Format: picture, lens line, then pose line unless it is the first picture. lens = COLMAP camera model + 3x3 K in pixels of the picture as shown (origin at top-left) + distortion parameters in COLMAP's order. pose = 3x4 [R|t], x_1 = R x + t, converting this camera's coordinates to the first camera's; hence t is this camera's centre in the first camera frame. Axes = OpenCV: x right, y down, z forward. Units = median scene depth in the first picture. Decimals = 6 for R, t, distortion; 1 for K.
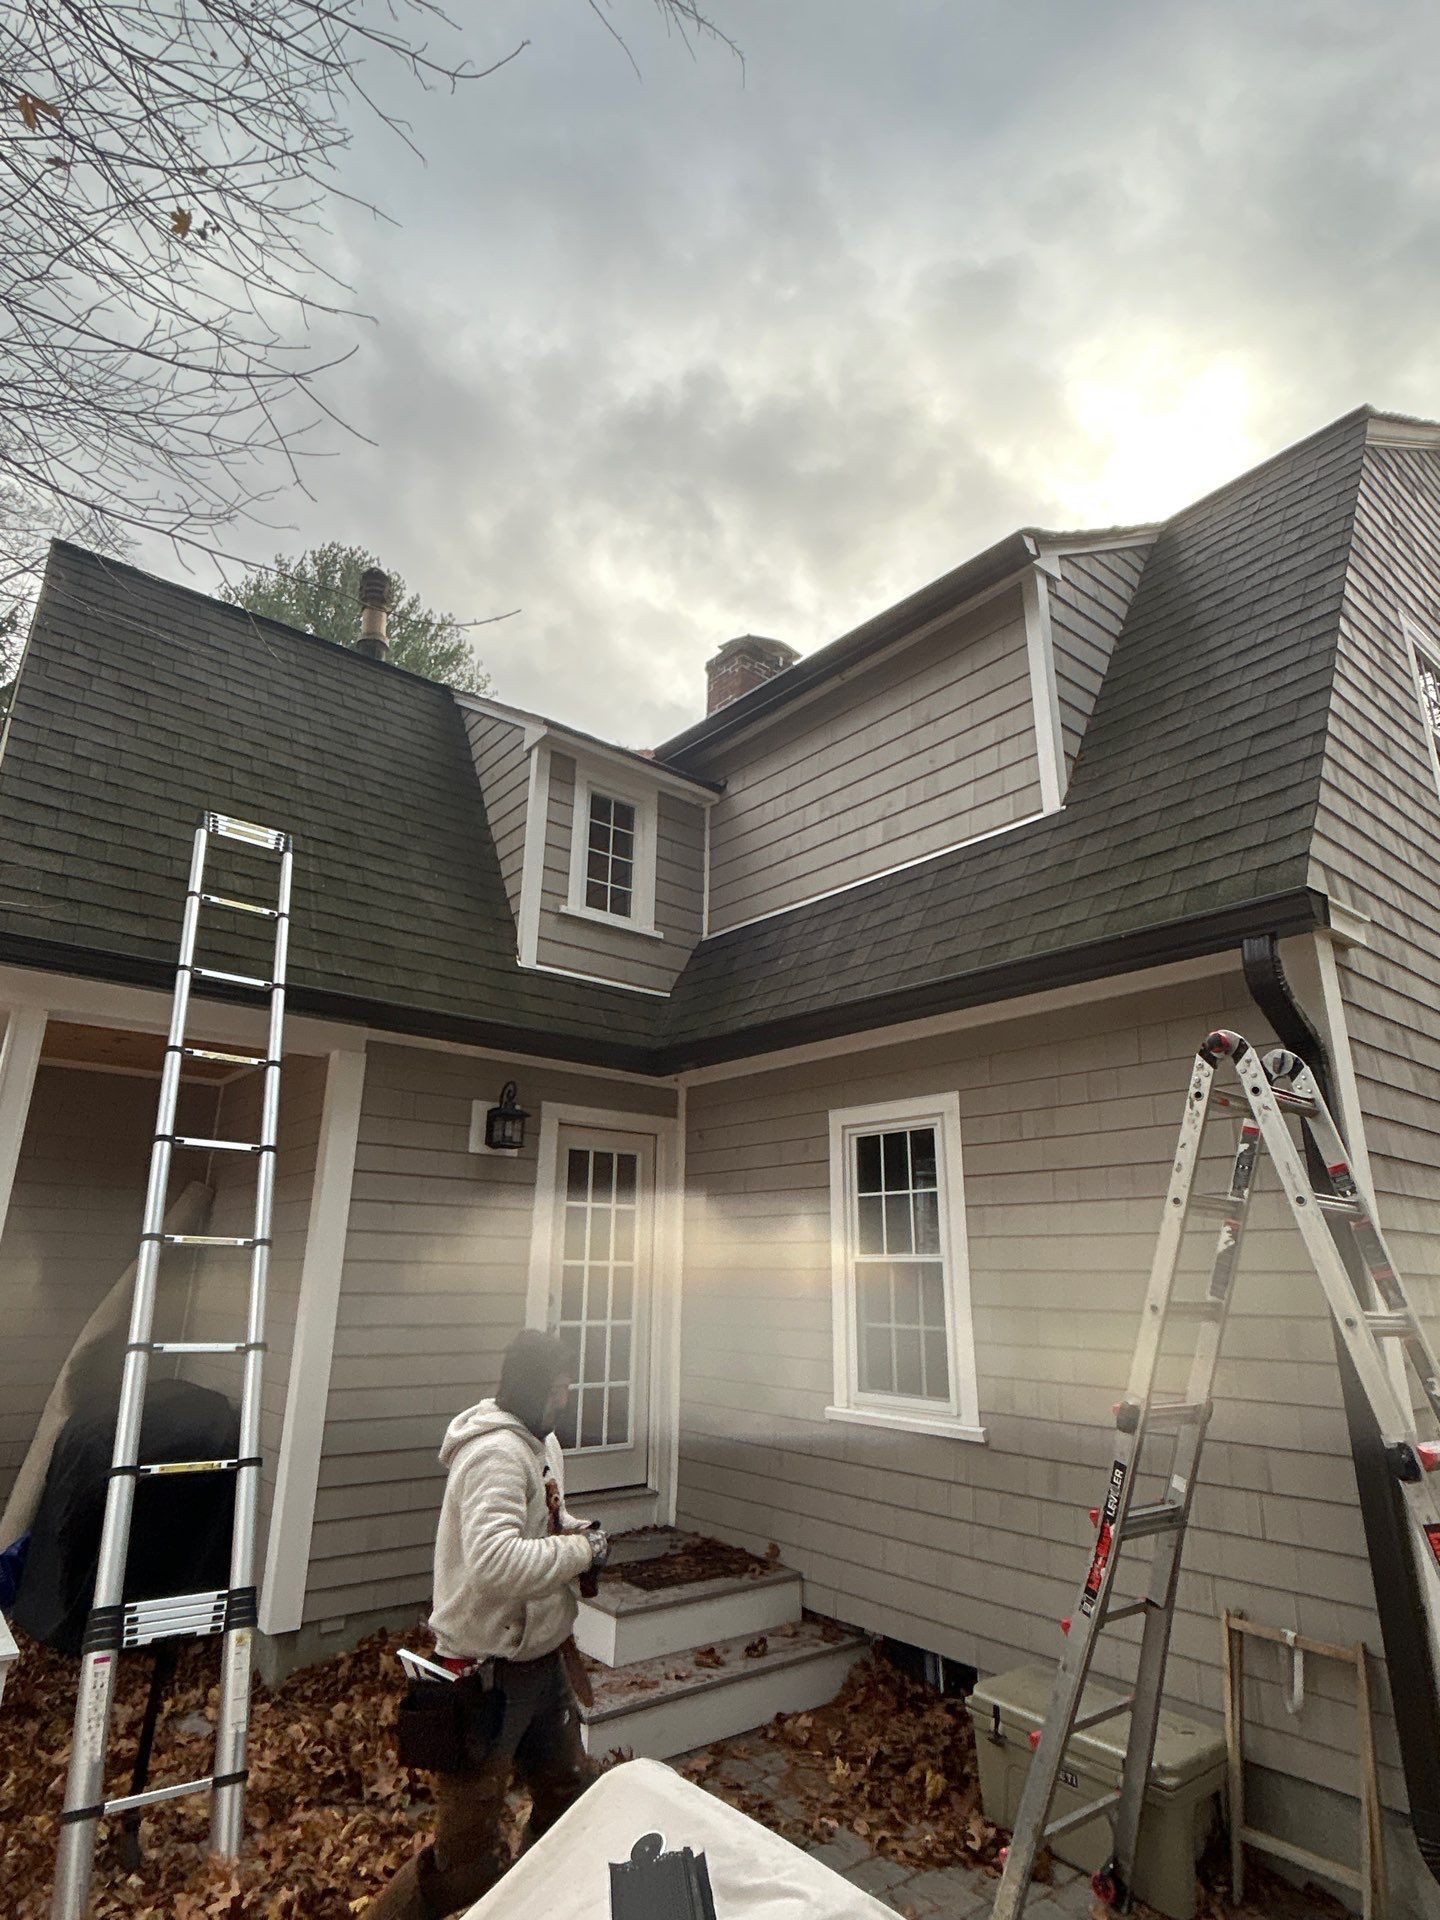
lens RADIAL K [[1046.6, 0, 719.0], [0, 1046.6, 953.6], [0, 0, 1]] dist [-0.001799, -0.001030]
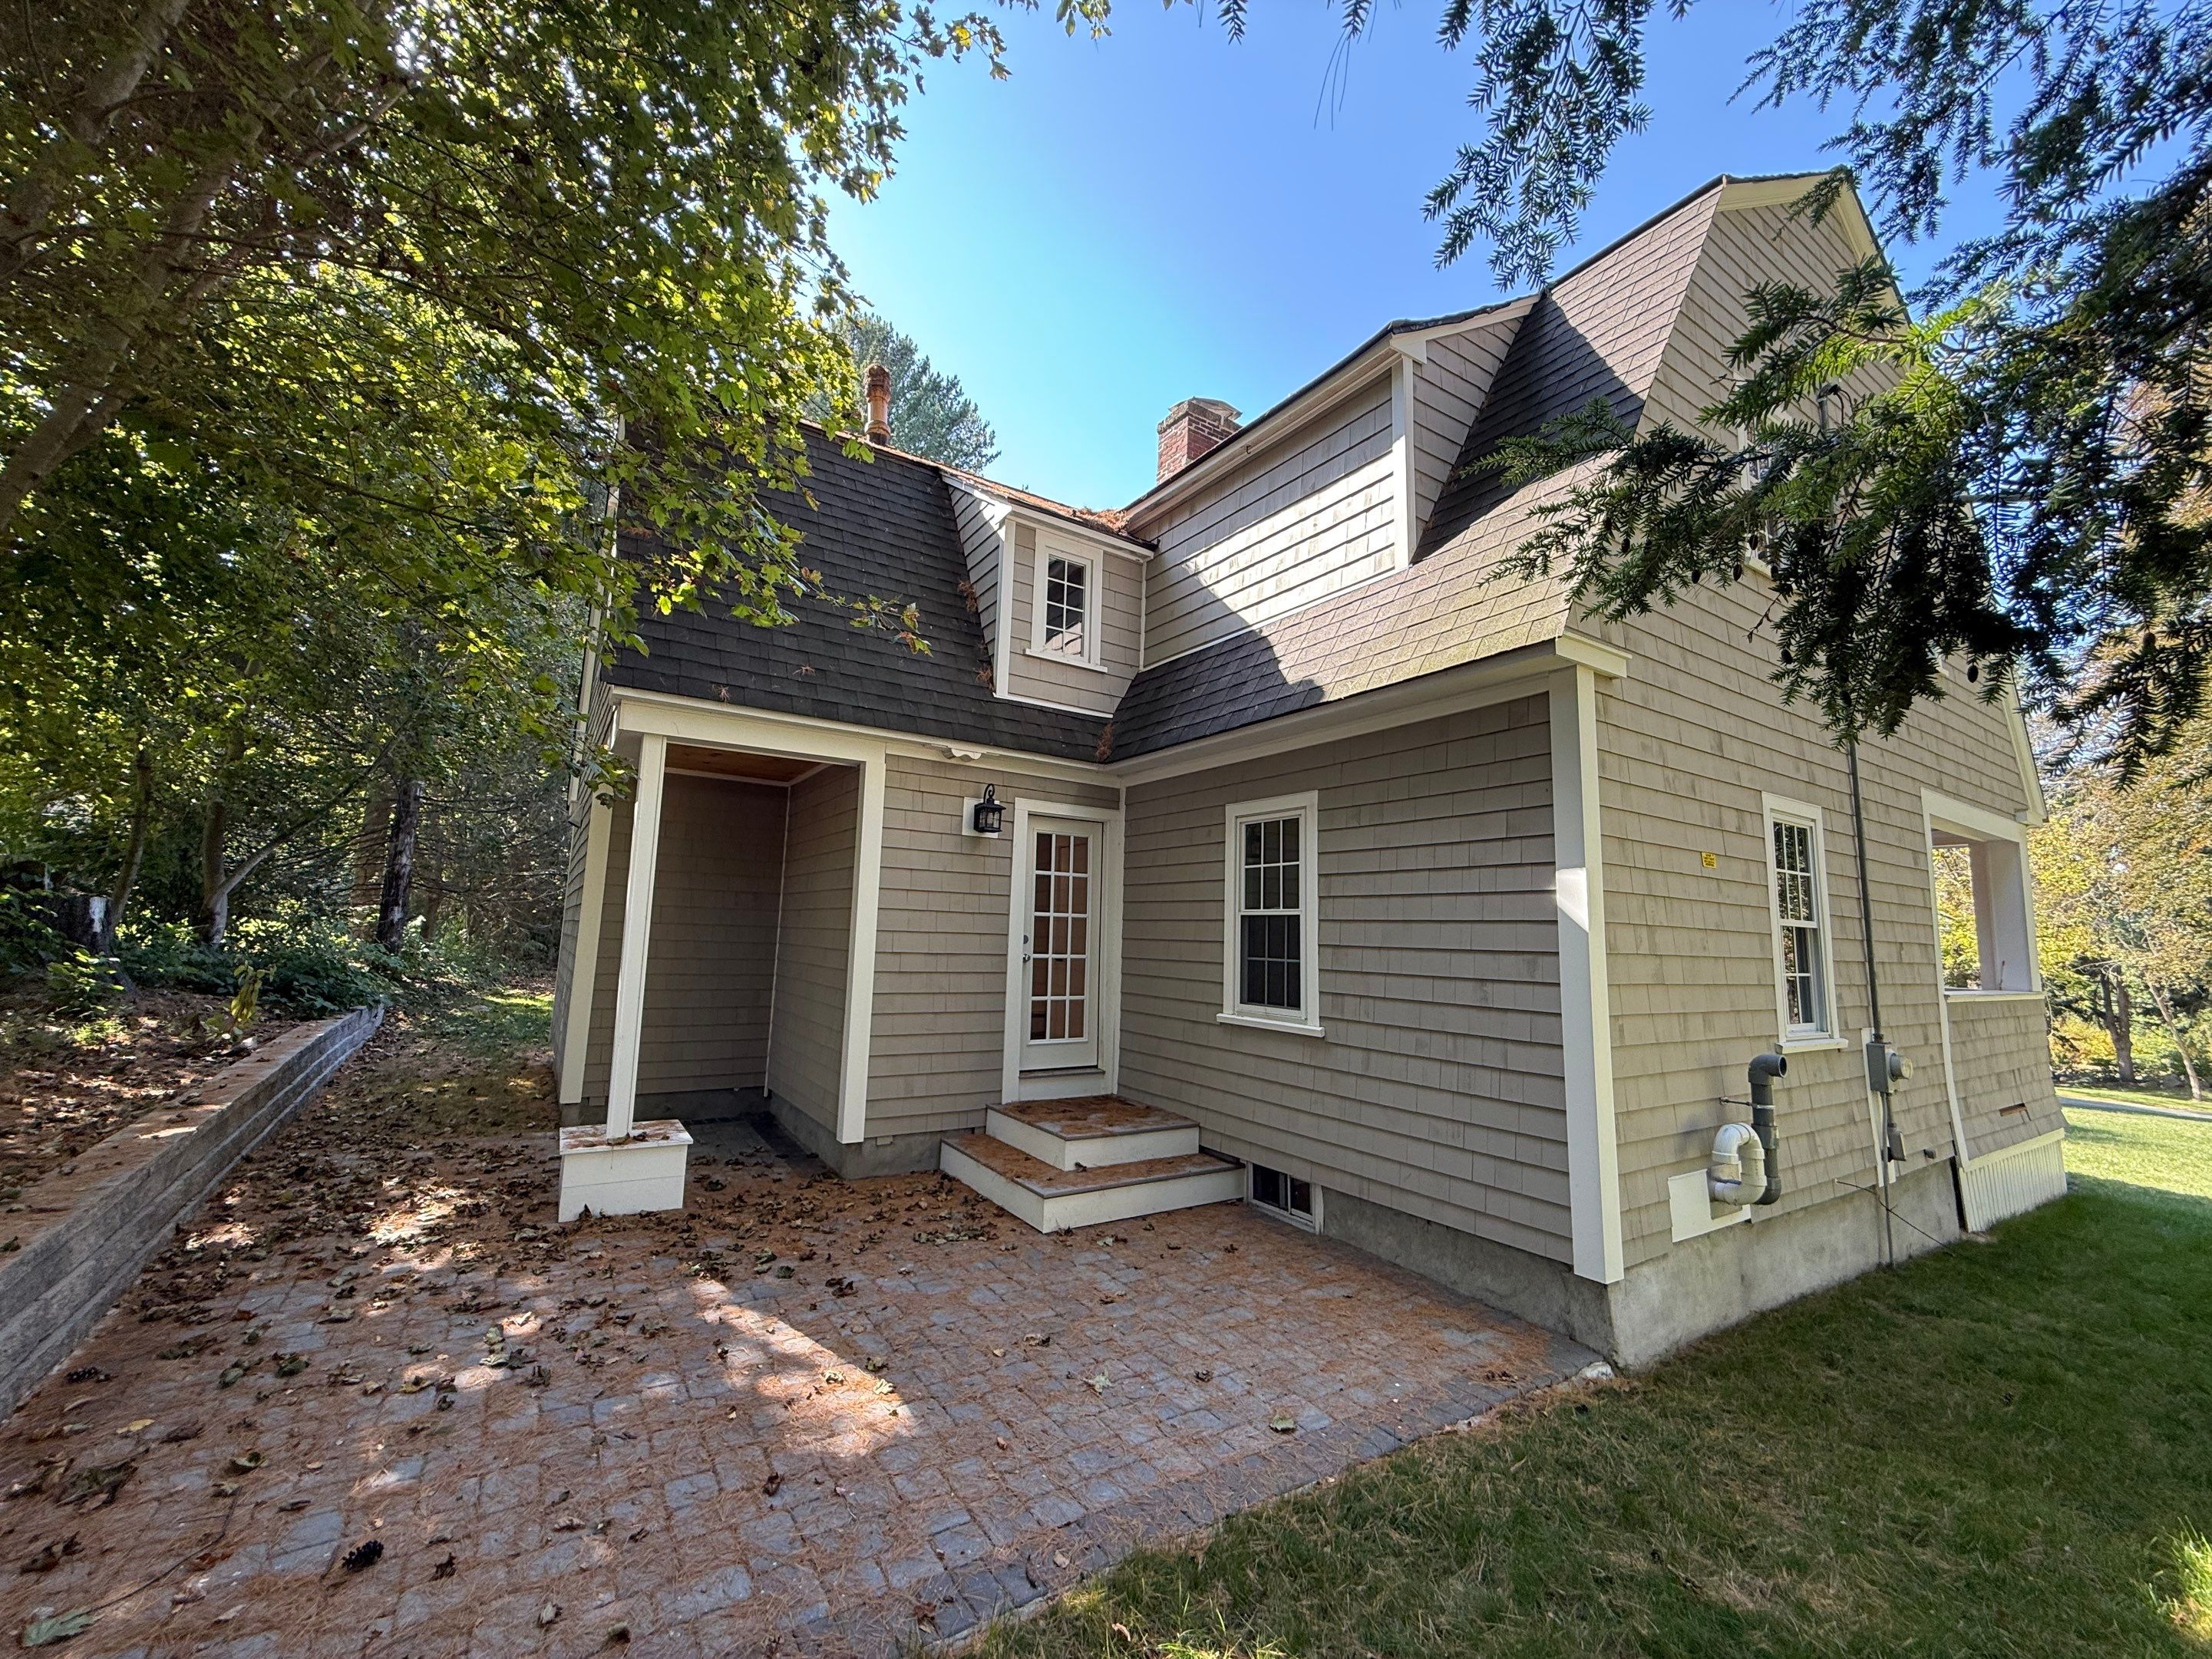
lens RADIAL K [[876.9, 0, 1103.5], [0, 876.9, 831.2], [0, 0, 1]] dist [0.000911, -0.000116]
pose [[0.994216, 0.001592, -0.107387, 0.066796], [0.017712, 0.983769, 0.178564, -0.017444], [0.105929, -0.179434, 0.978050, -0.104161]]
